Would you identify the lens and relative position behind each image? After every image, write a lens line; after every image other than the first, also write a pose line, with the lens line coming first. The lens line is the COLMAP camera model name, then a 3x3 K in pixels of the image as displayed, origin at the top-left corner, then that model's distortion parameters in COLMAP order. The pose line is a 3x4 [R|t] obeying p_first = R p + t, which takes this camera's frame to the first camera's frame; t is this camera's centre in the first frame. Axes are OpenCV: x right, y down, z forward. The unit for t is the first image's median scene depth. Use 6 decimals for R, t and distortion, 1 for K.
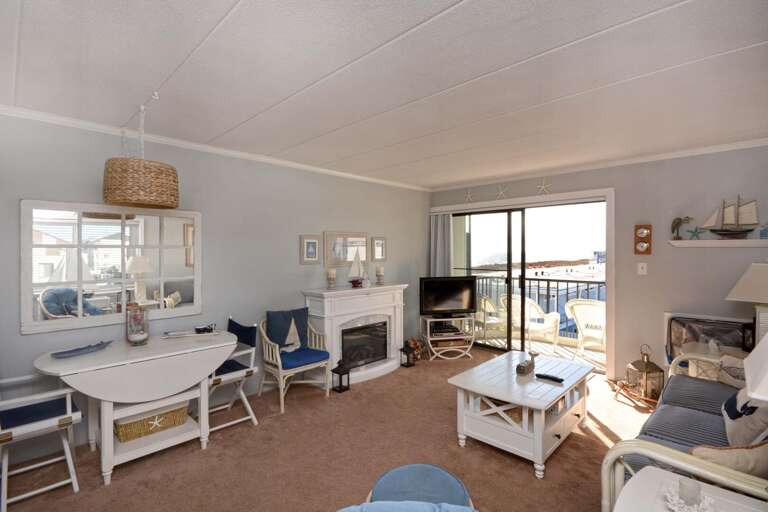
lens RADIAL K [[369.9, 0, 381.0], [0, 369.9, 256.7], [0, 0, 1]] dist [-0.000449, -0.000869]
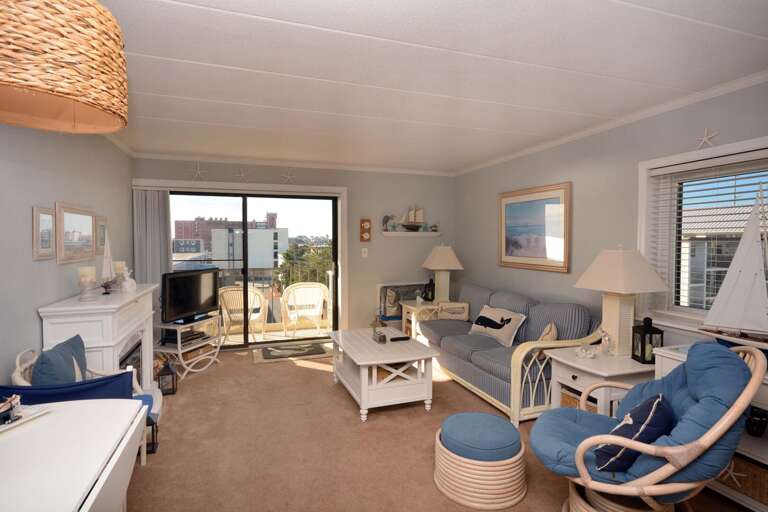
lens RADIAL K [[408.5, 0, 382.1], [0, 408.5, 255.0], [0, 0, 1]] dist [-0.000505, 0.005157]
pose [[0.435604, -0.028782, 0.899678, -0.490894], [0.012925, 0.999586, 0.025720, 0.003813], [-0.900046, 0.000425, 0.435795, 0.271941]]
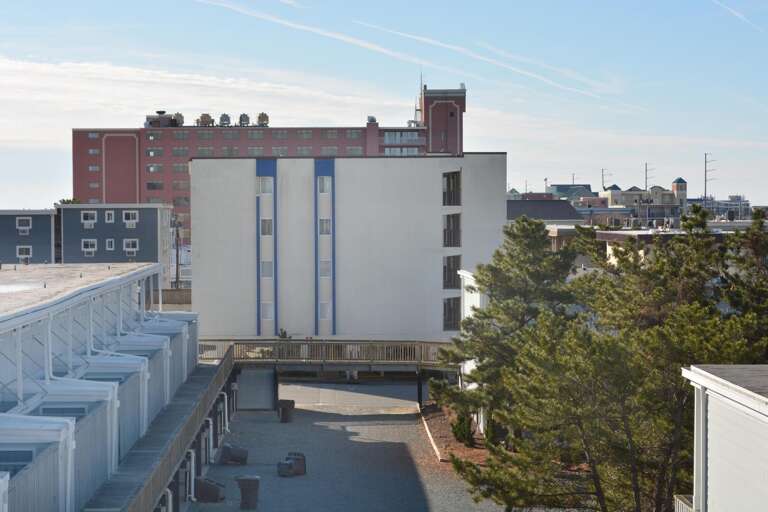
lens RADIAL K [[1762.6, 0, 385.4], [0, 1762.6, 256.3], [0, 0, 1]] dist [0.098471, 0.000000]
pose [[0.681862, -0.022634, 0.731131, 0.871290], [0.016685, 0.999742, 0.015389, -0.037007], [-0.731291, 0.001706, 0.682064, 1.175003]]
